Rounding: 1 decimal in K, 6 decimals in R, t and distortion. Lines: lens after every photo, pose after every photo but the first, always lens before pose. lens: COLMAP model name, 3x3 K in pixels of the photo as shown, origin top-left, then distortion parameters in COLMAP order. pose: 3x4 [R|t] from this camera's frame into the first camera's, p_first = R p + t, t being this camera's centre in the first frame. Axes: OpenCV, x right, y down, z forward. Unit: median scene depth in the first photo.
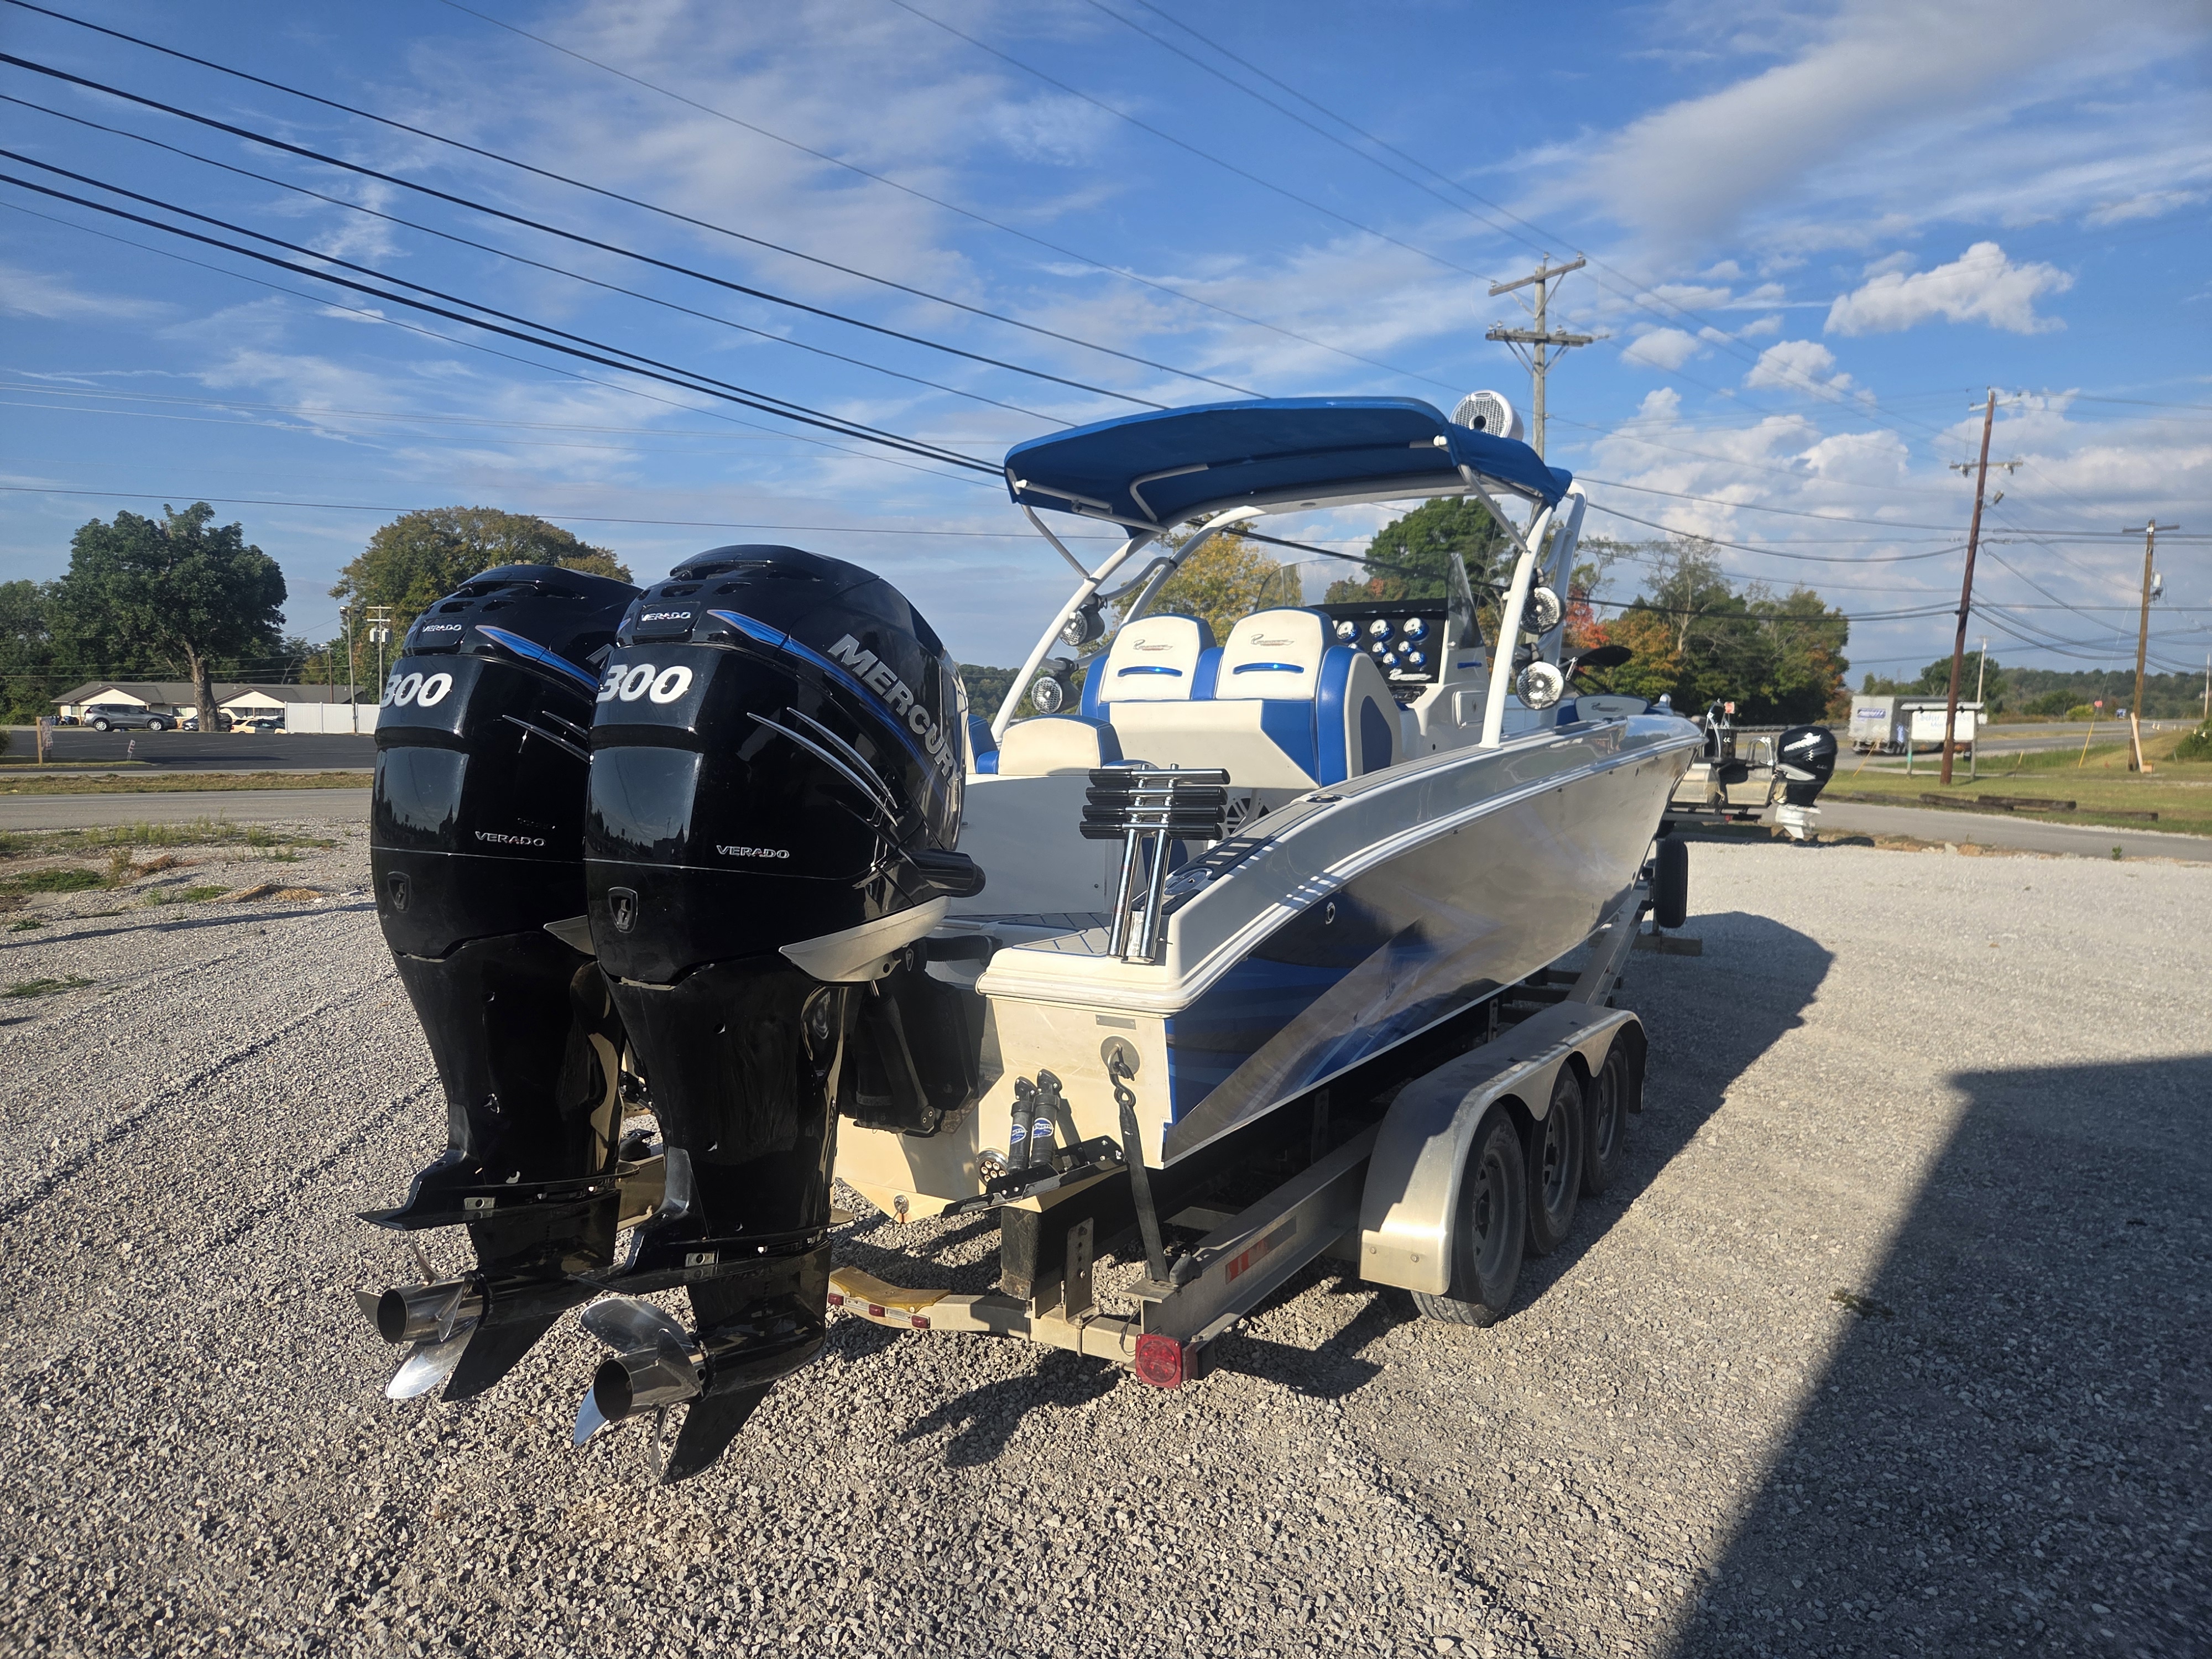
lens RADIAL K [[1478.2, 0, 1072.3], [0, 1478.2, 850.6], [0, 0, 1]] dist [0.057400, -0.052467]
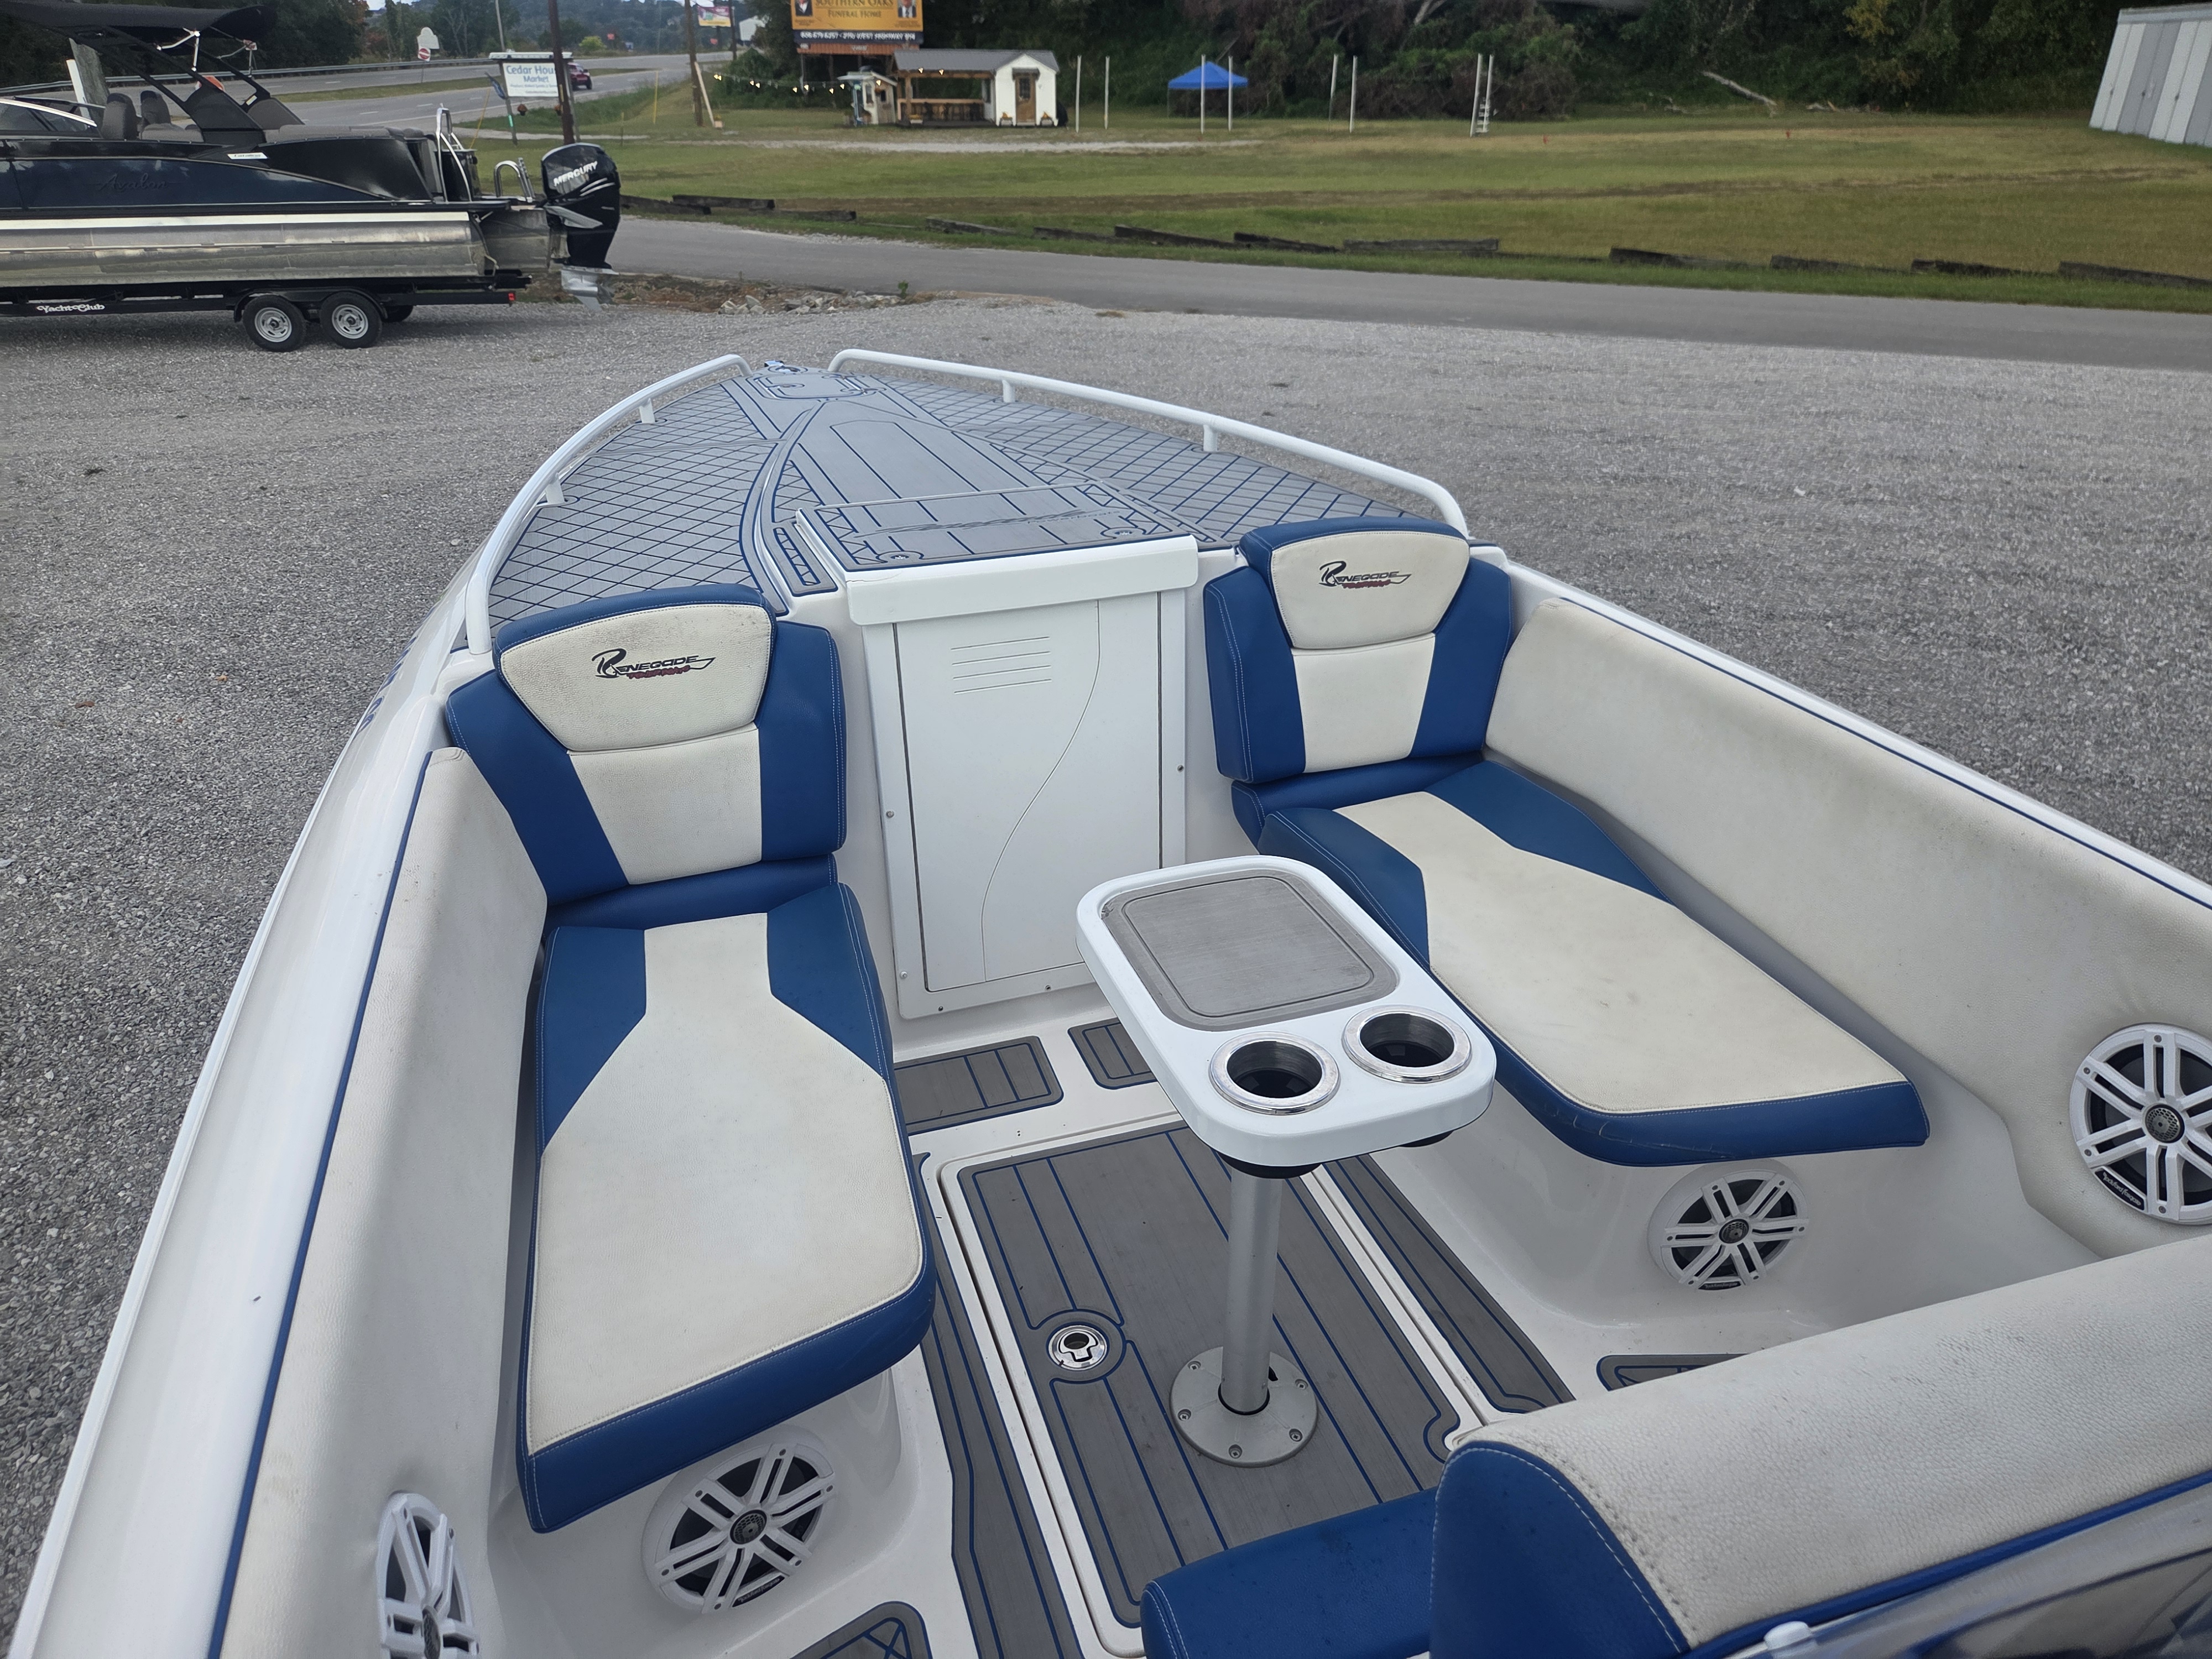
lens RADIAL K [[1478.2, 0, 1098.2], [0, 1478.2, 843.1], [0, 0, 1]] dist [0.057400, -0.052467]
pose [[0.628916, -0.367526, 0.685120, 0.012489], [0.071372, 0.904785, 0.419846, -0.022038], [-0.774190, -0.215150, 0.595265, 0.106152]]
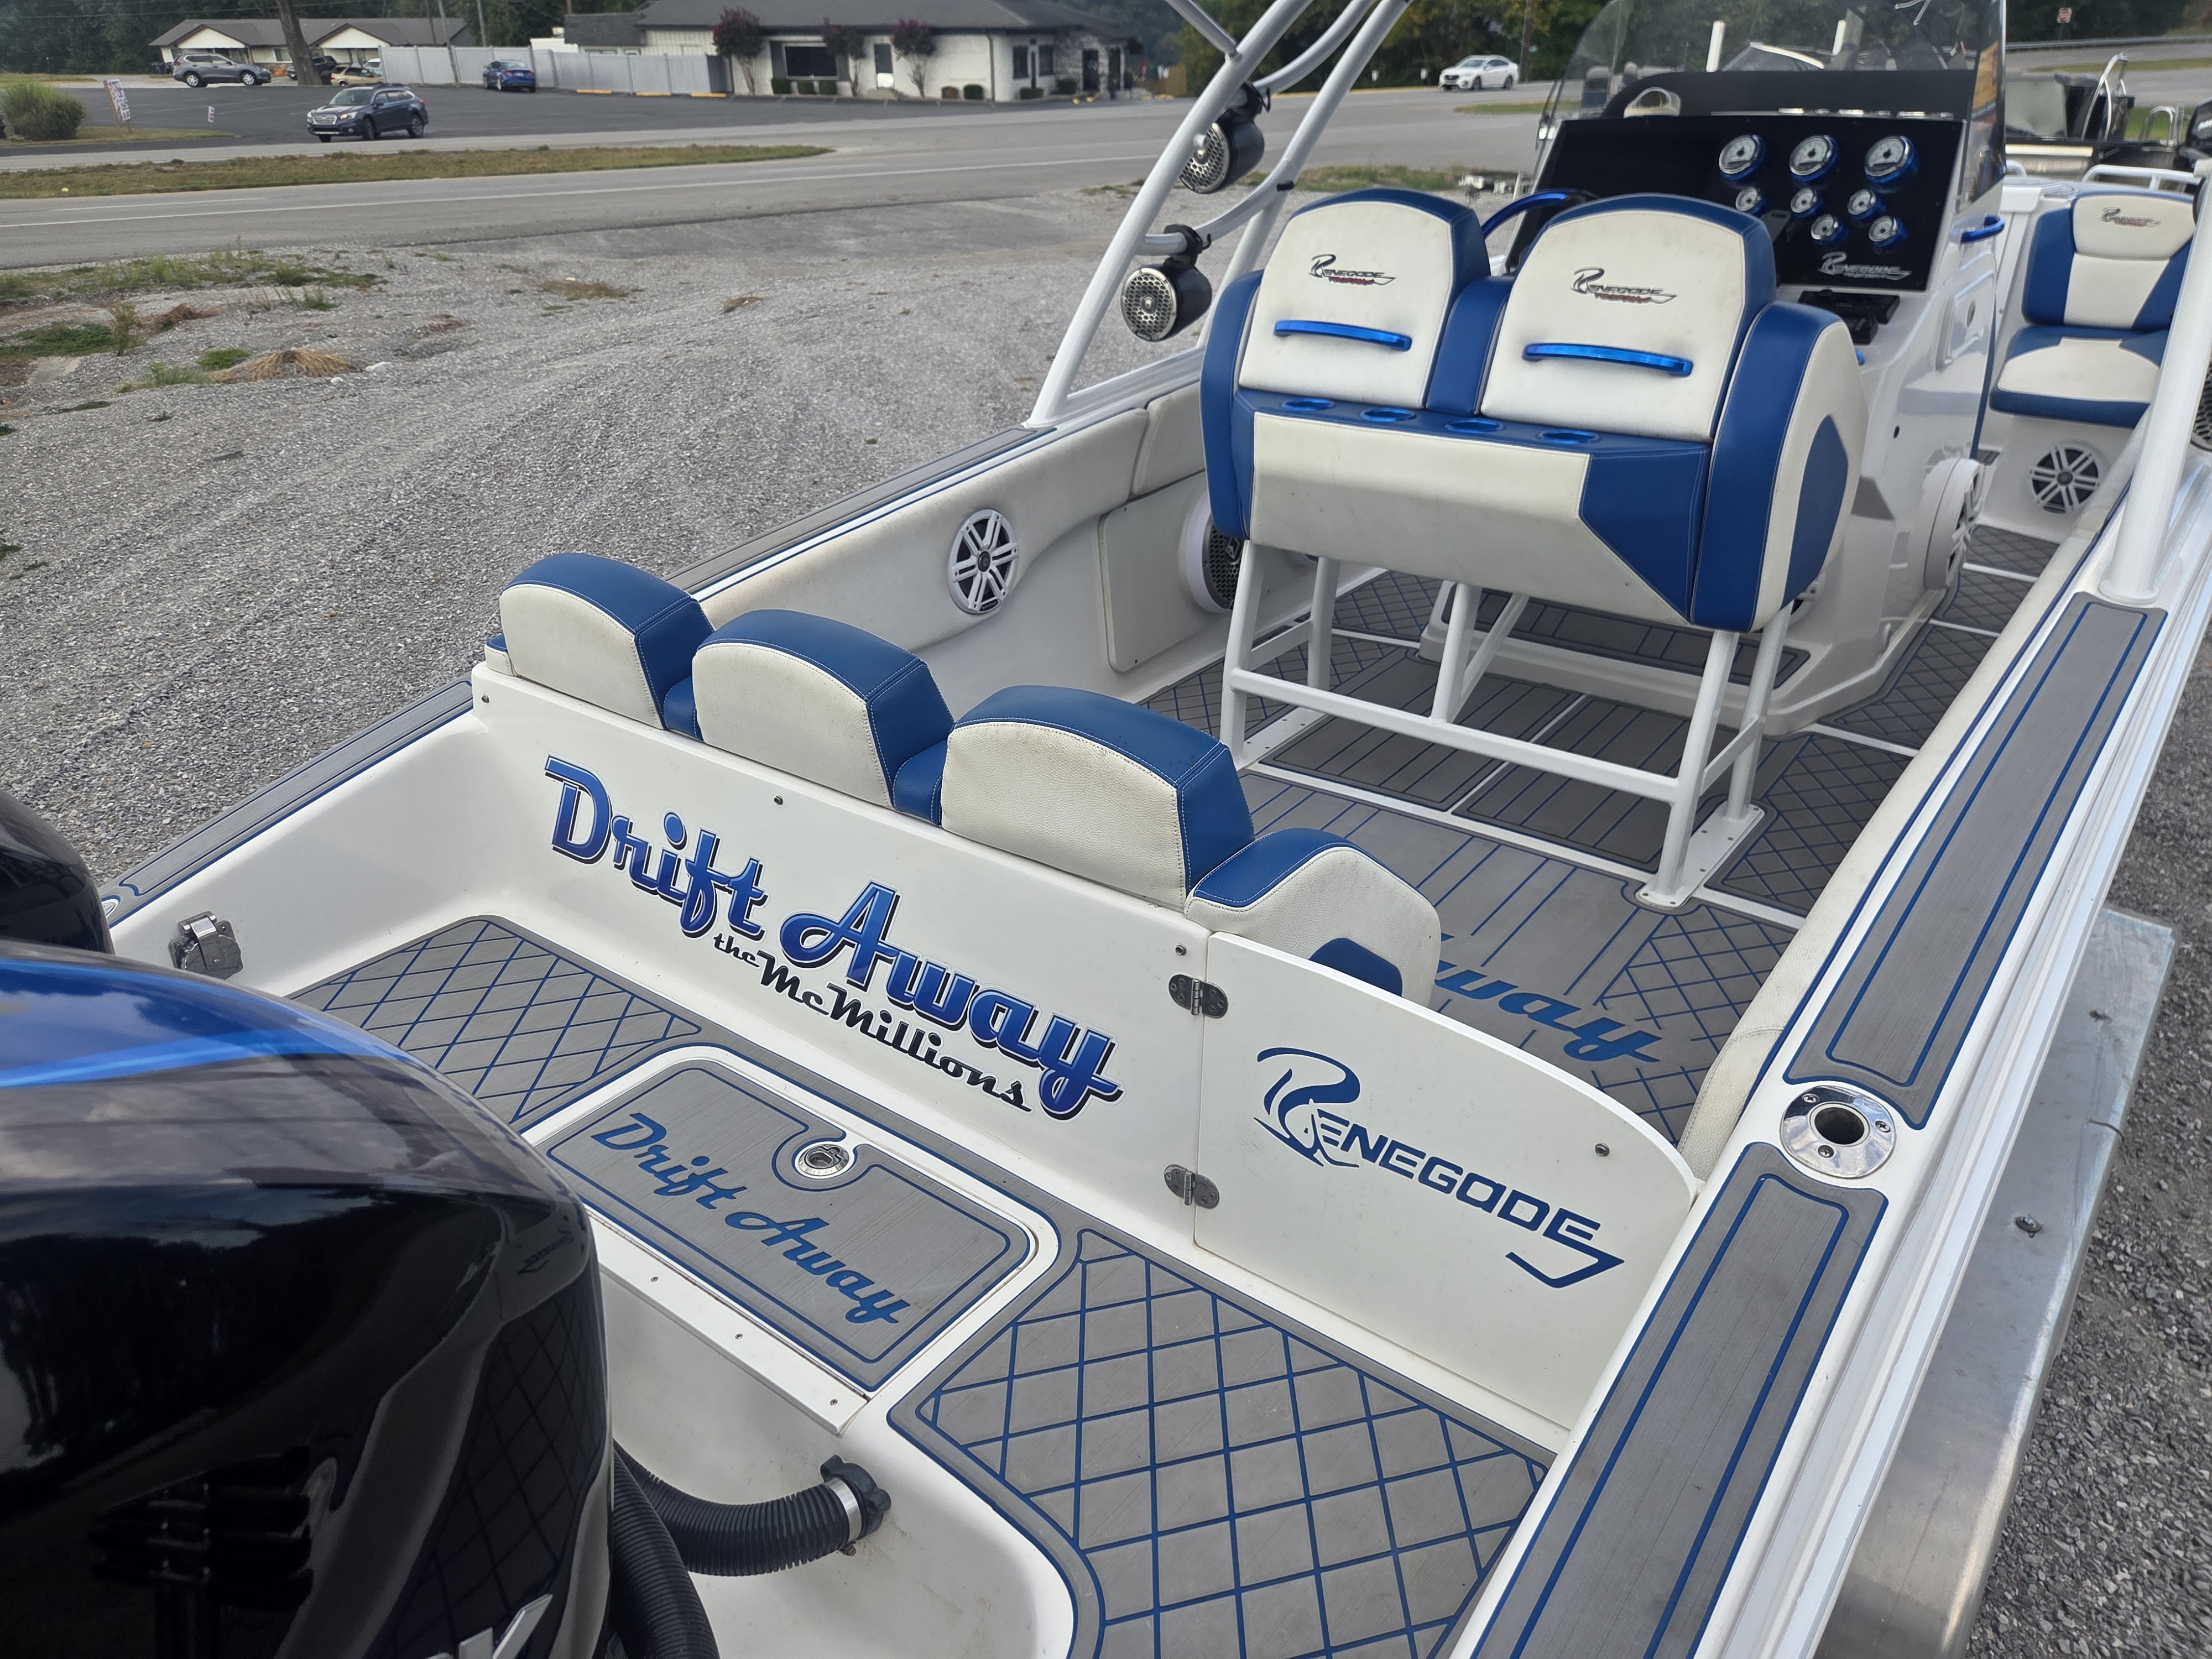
lens RADIAL K [[1478.2, 0, 1100.6], [0, 1478.2, 834.4], [0, 0, 1]] dist [0.057400, -0.052467]
pose [[0.995422, 0.028962, -0.091088, 0.001952], [0.008899, 0.920769, 0.390006, -0.013314], [0.095166, -0.389031, 0.916296, 0.040468]]
